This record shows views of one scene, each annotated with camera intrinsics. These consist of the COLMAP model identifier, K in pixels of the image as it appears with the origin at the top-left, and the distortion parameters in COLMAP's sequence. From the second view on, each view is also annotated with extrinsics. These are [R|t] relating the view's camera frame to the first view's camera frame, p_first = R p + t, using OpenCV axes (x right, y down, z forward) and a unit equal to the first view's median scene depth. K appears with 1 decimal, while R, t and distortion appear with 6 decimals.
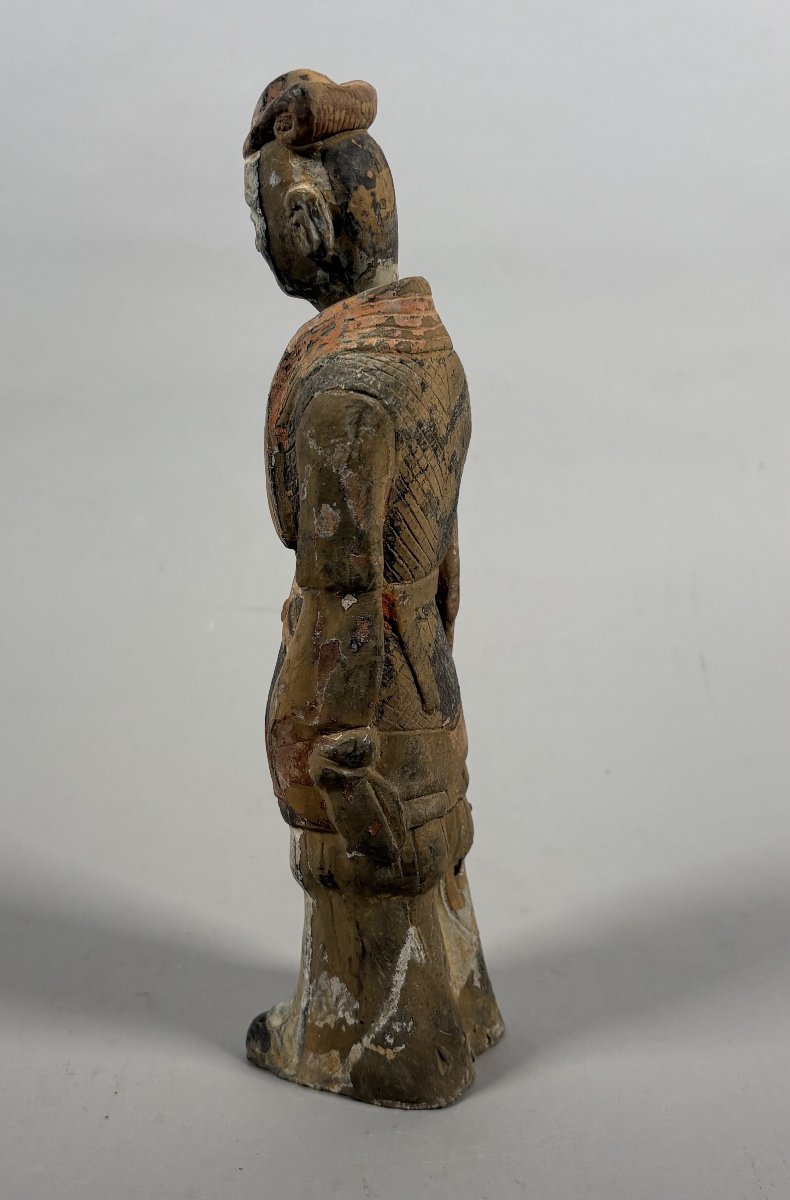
lens RADIAL K [[891.3, 0, 393.7], [0, 891.3, 608.9], [0, 0, 1]] dist [-0.003666, -0.003124]
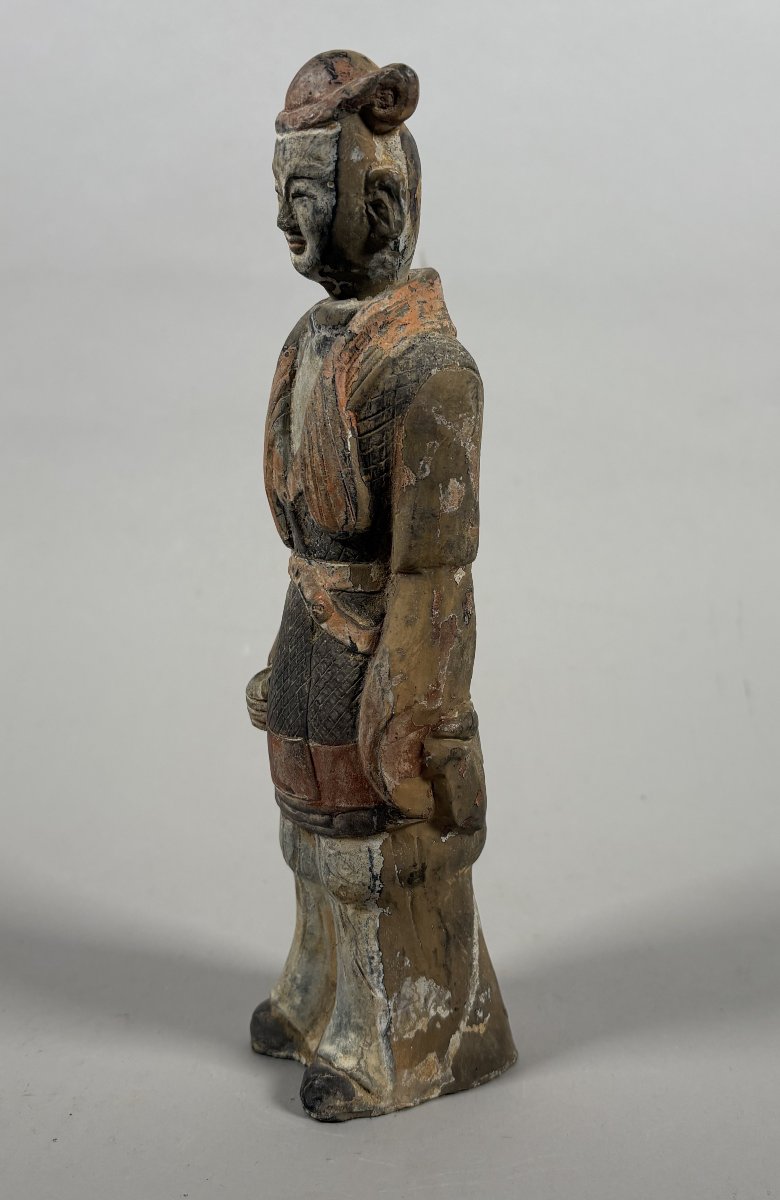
lens RADIAL K [[895.1, 0, 388.4], [0, 895.1, 595.7], [0, 0, 1]] dist [-0.007662, -0.007680]
pose [[0.770965, -0.148018, 0.619438, -0.648341], [0.186672, 0.982419, 0.002419, -0.002770], [-0.608906, 0.113767, 0.785042, 0.218493]]
